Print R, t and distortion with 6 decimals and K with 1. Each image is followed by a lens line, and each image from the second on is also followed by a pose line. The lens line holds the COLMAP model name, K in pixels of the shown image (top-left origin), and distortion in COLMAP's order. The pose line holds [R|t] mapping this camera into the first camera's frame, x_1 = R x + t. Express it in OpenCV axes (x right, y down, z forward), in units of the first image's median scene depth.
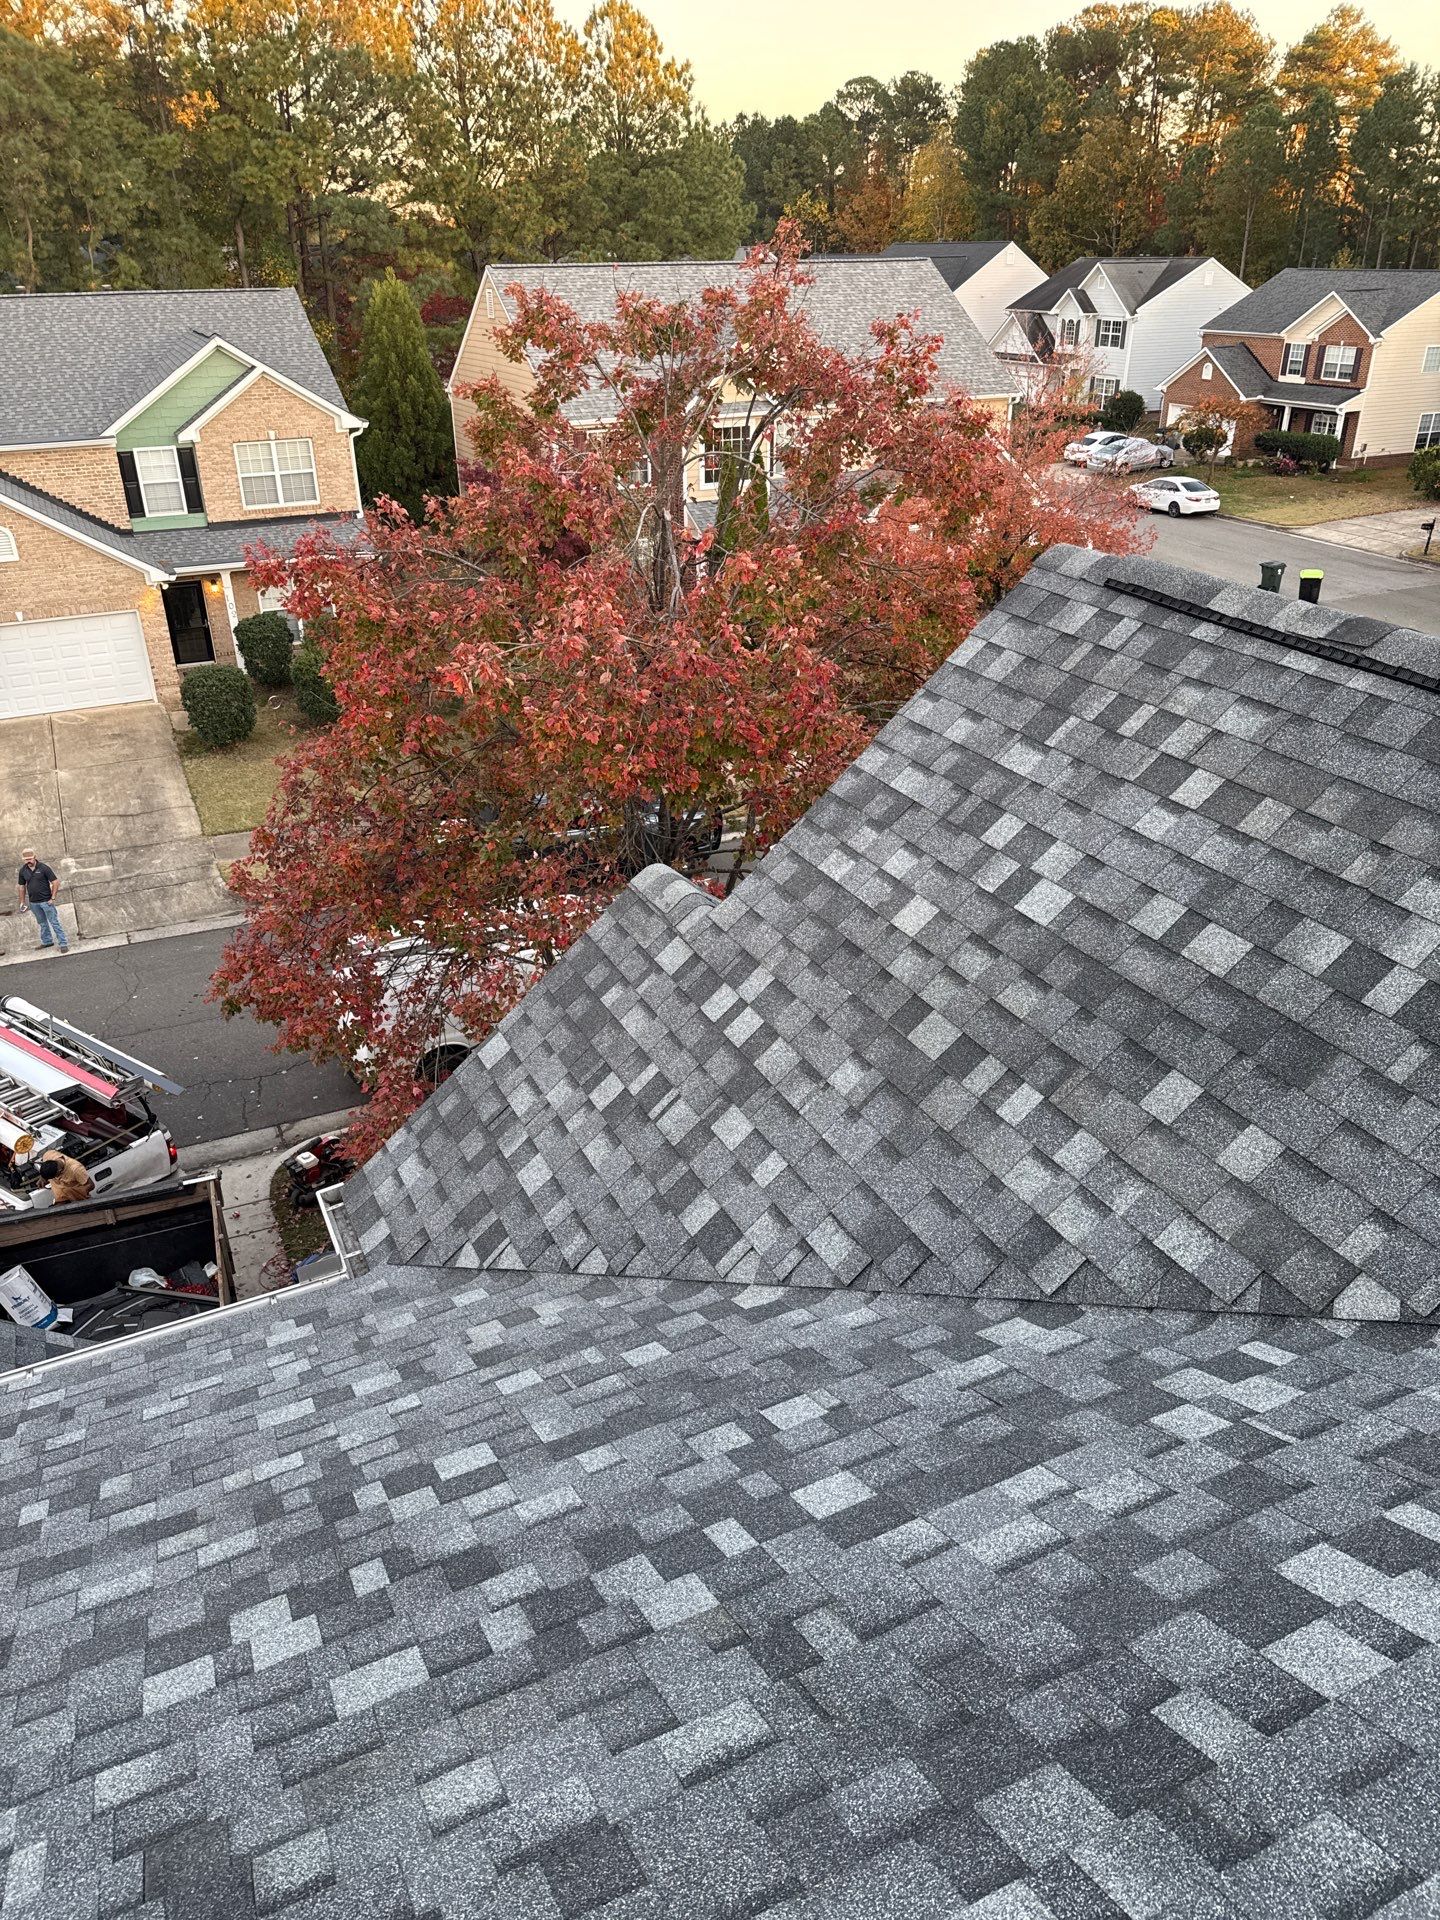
lens RADIAL K [[1359.8, 0, 675.1], [0, 1359.8, 951.8], [0, 0, 1]] dist [0.061508, -0.079914]
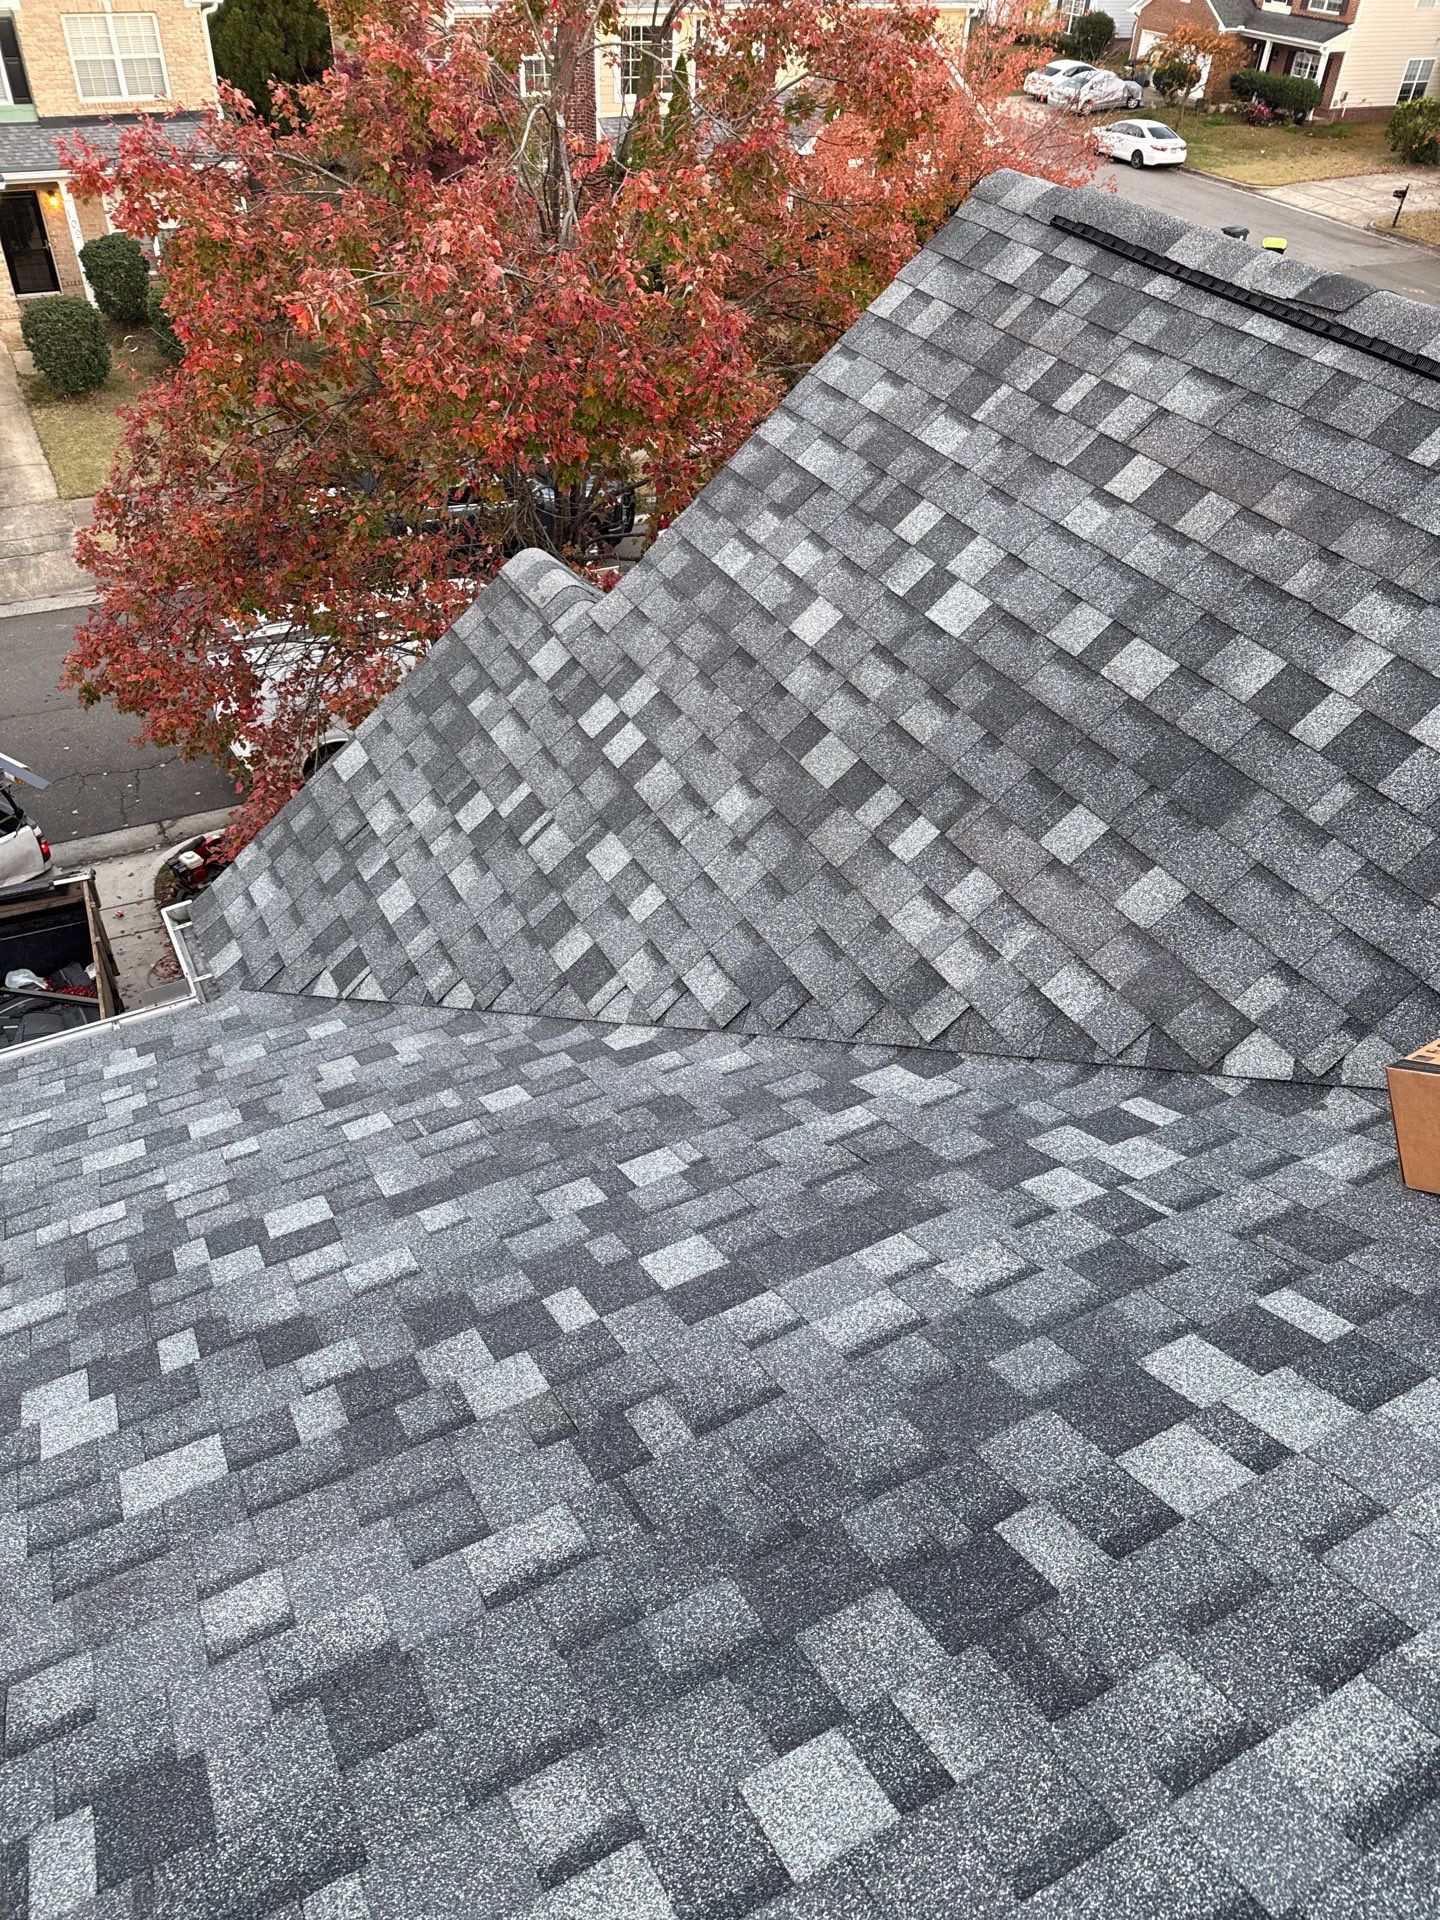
lens RADIAL K [[1333.6, 0, 713.3], [0, 1333.6, 953.2], [0, 0, 1]] dist [0.143175, -0.271190]
pose [[0.996456, 0.005455, 0.083941, 0.045112], [-0.024121, 0.974519, 0.223004, -0.011162], [-0.080585, -0.224238, 0.971197, 0.122653]]
